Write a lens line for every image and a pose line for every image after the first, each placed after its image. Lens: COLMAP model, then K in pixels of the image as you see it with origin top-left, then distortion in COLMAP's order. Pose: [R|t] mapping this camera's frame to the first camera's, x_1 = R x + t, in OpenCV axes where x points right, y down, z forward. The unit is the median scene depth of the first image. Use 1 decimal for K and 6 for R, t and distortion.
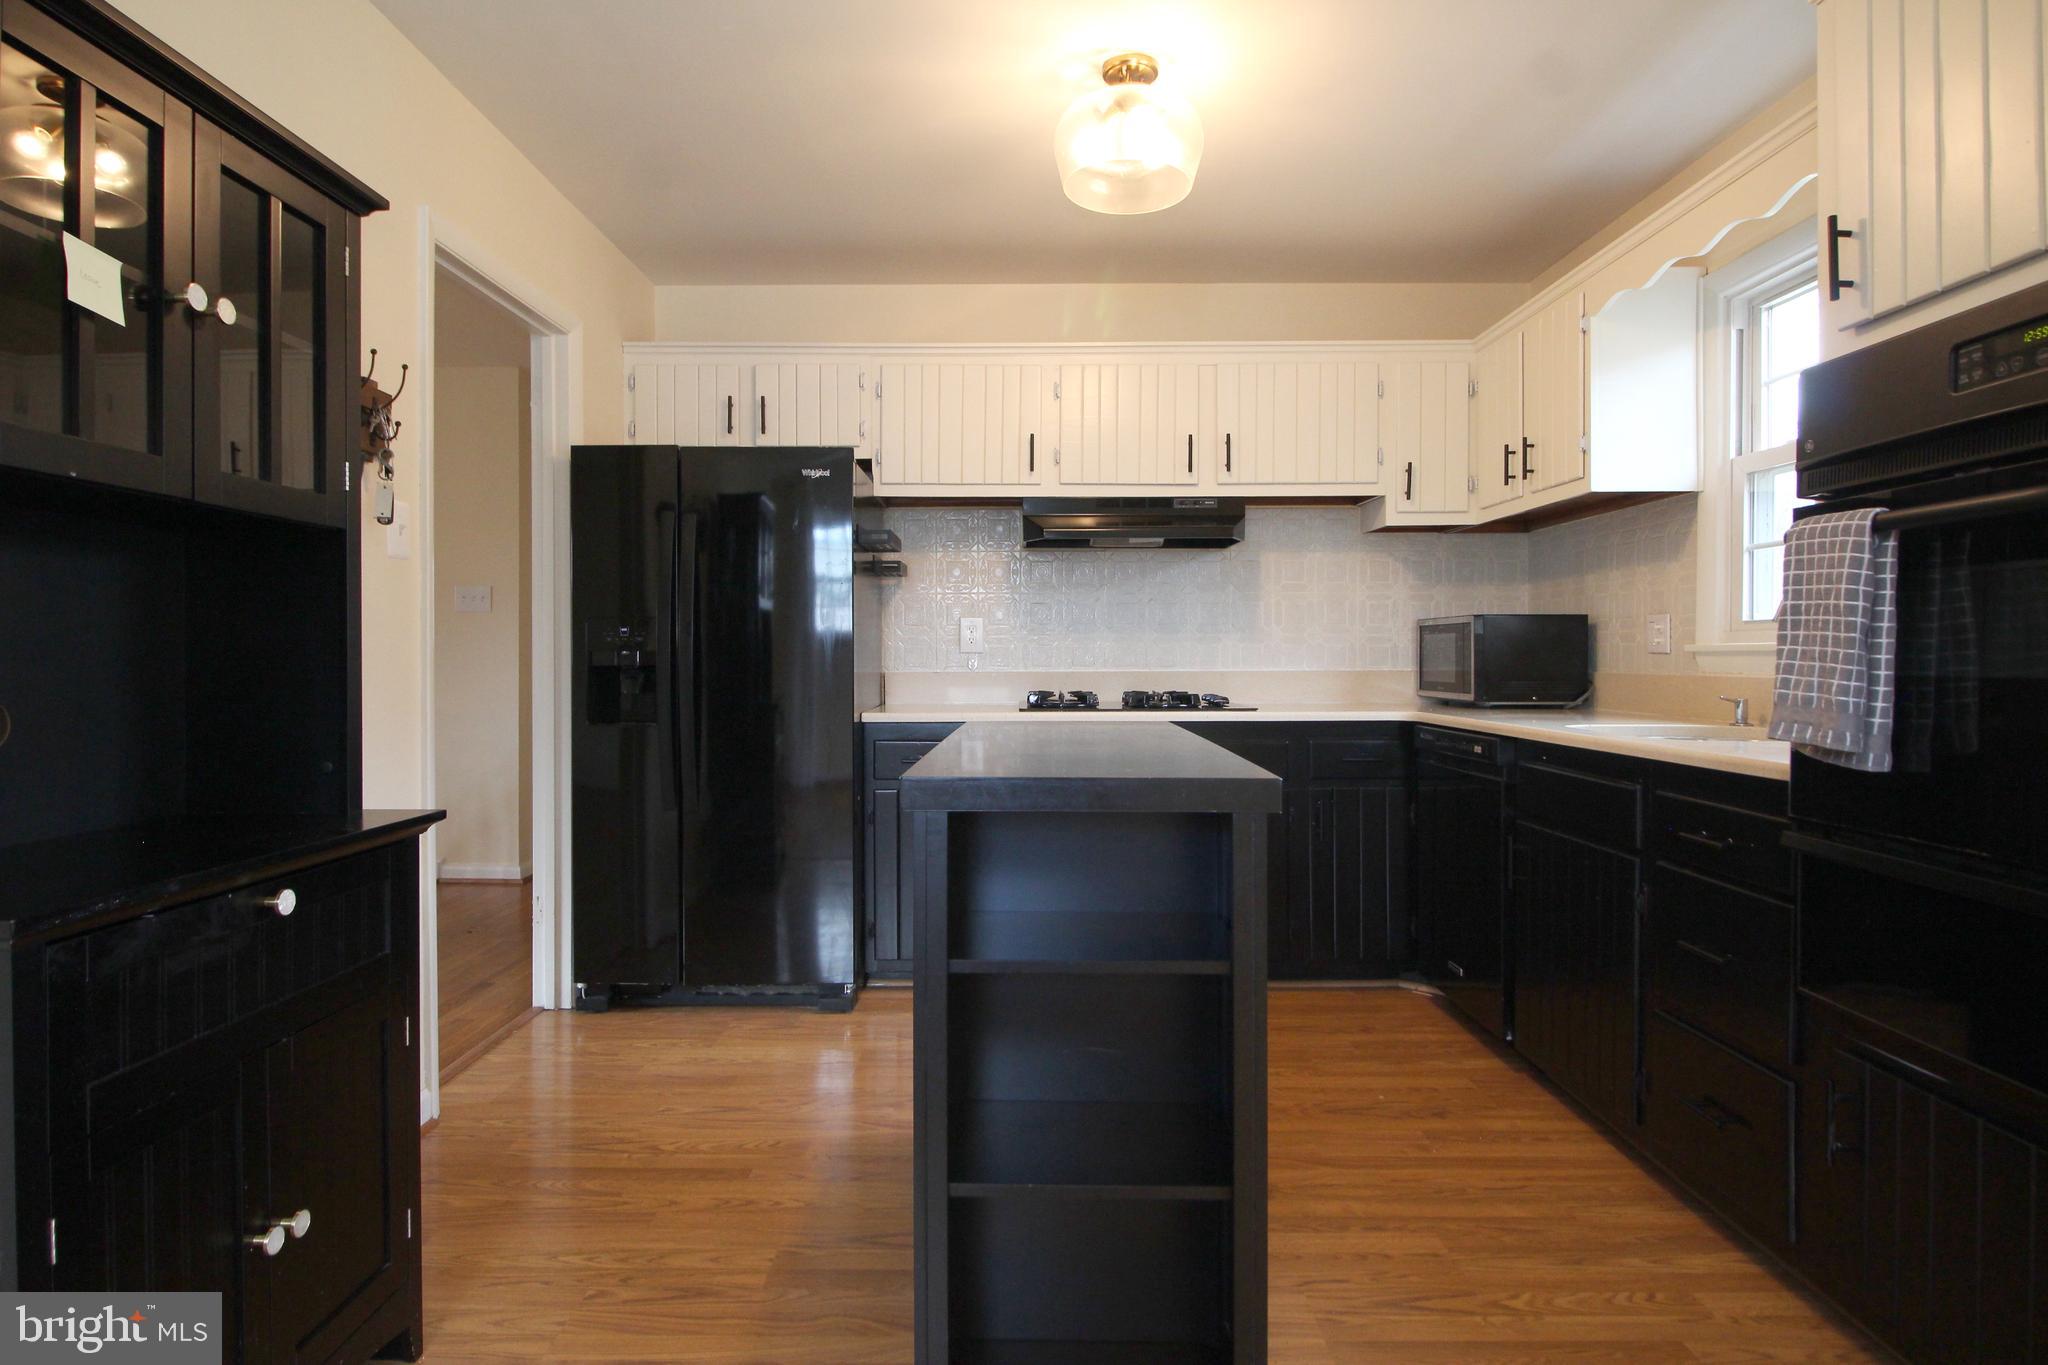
lens RADIAL K [[1111.4, 0, 985.5], [0, 1111.4, 664.9], [0, 0, 1]] dist [-0.019867, 0.000447]
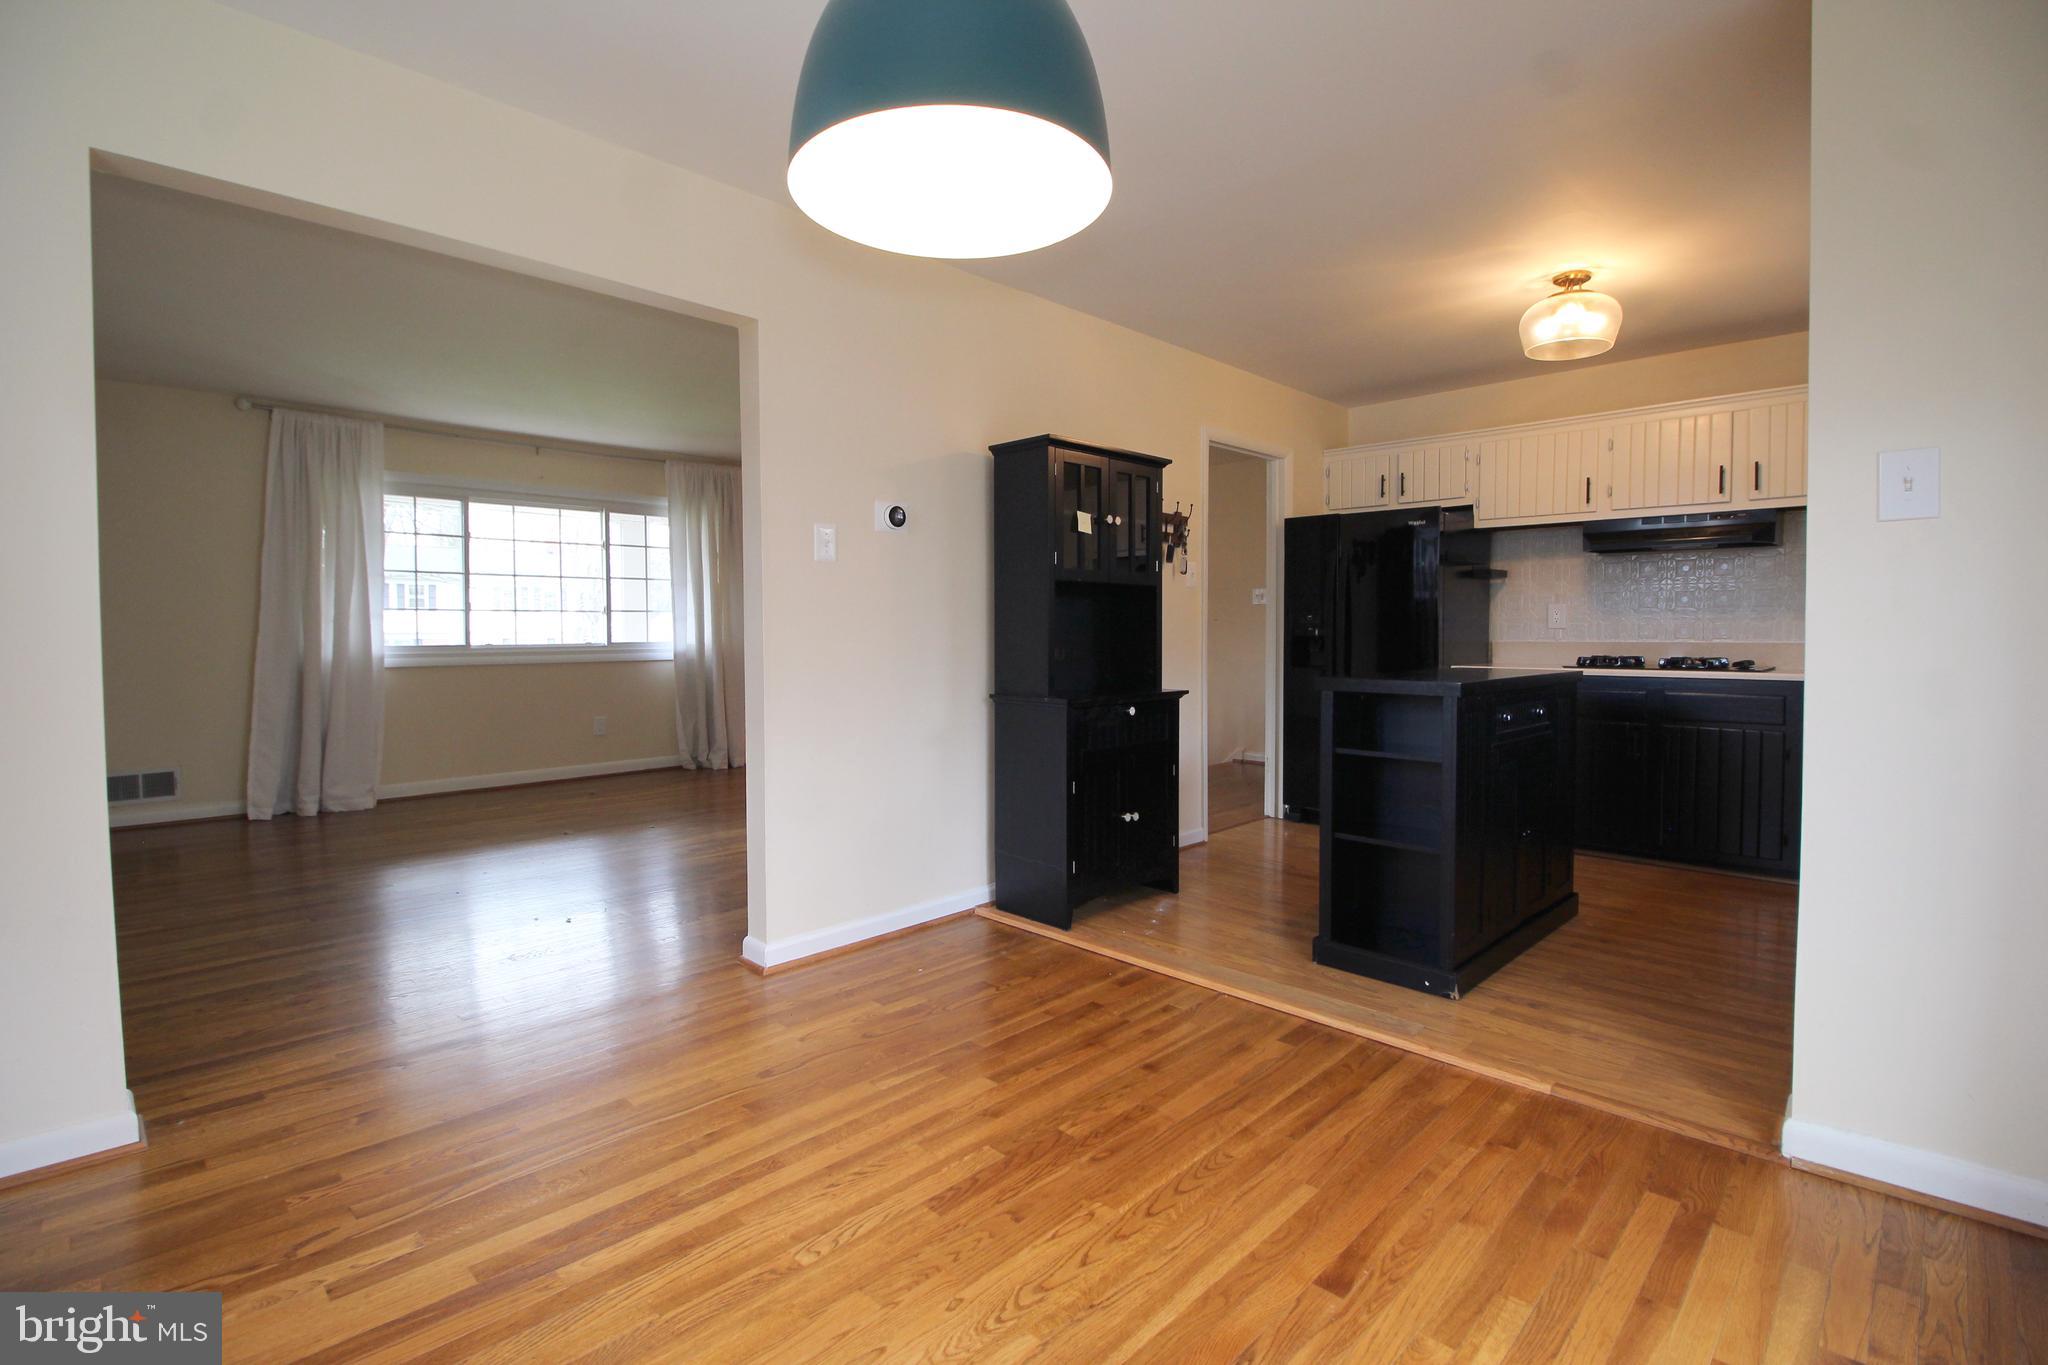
lens RADIAL K [[950.4, 0, 1014.4], [0, 950.4, 657.5], [0, 0, 1]] dist [0.000486, -0.012736]
pose [[0.730608, 0.017681, -0.682568, 0.392925], [-0.001635, 0.999707, 0.024147, -0.001048], [0.682795, -0.016526, 0.730423, -0.490672]]
